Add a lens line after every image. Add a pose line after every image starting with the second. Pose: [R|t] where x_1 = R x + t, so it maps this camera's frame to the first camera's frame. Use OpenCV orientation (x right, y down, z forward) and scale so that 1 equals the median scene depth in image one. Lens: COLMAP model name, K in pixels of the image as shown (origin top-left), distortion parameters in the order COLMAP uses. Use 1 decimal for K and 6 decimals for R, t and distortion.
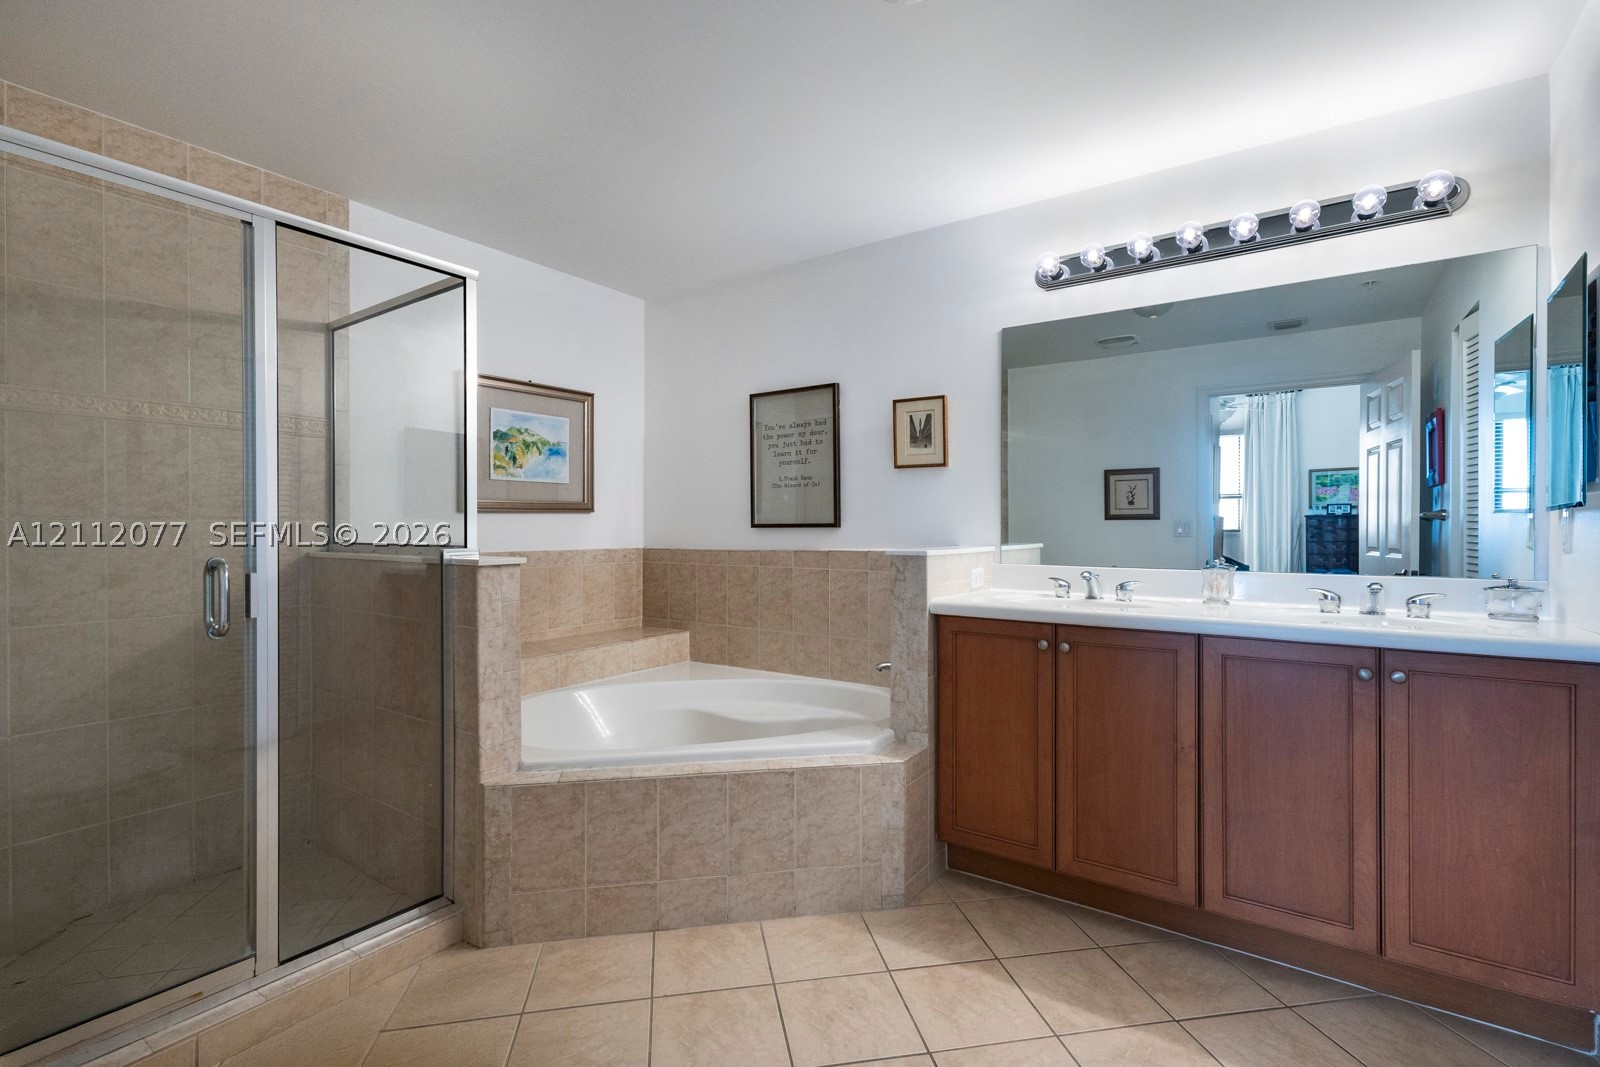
lens RADIAL K [[762.9, 0, 784.3], [0, 762.9, 532.4], [0, 0, 1]] dist [-0.002565, 0.000825]
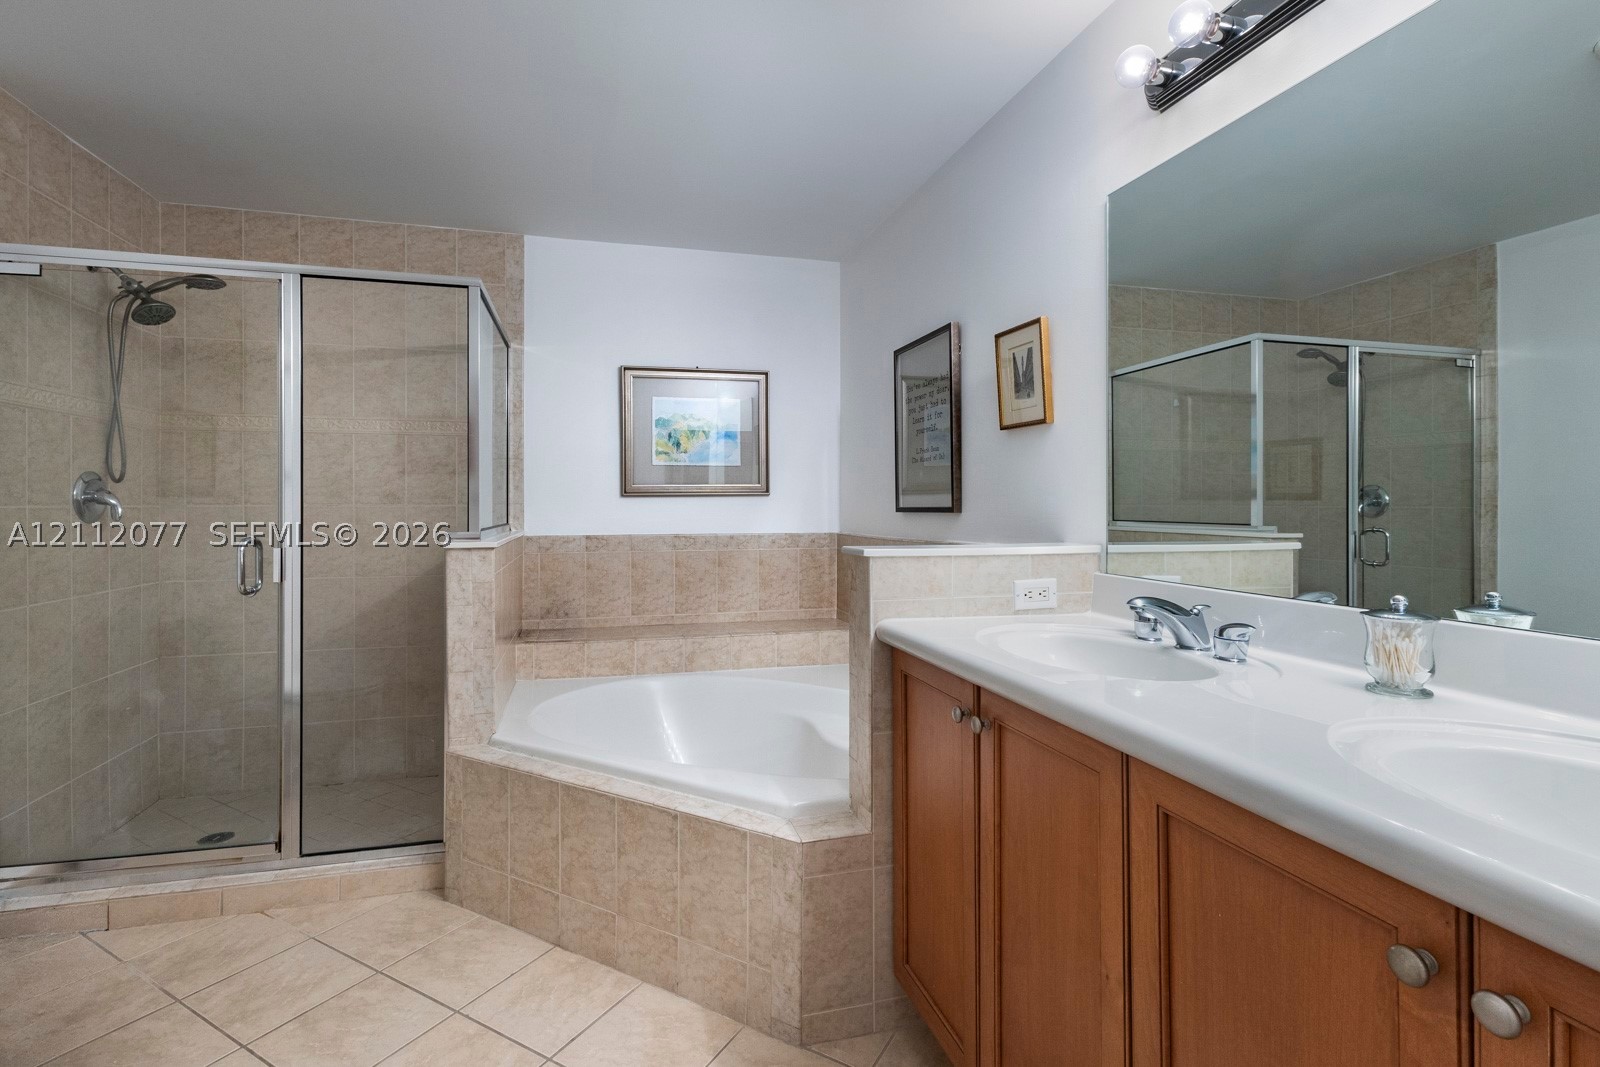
lens RADIAL K [[762.9, 0, 765.0], [0, 762.9, 503.3], [0, 0, 1]] dist [-0.002565, 0.000825]
pose [[0.753292, -0.001807, -0.657684, 0.534365], [-0.004790, 0.999955, -0.008233, -0.011107], [0.657669, 0.009352, 0.753249, 0.384323]]
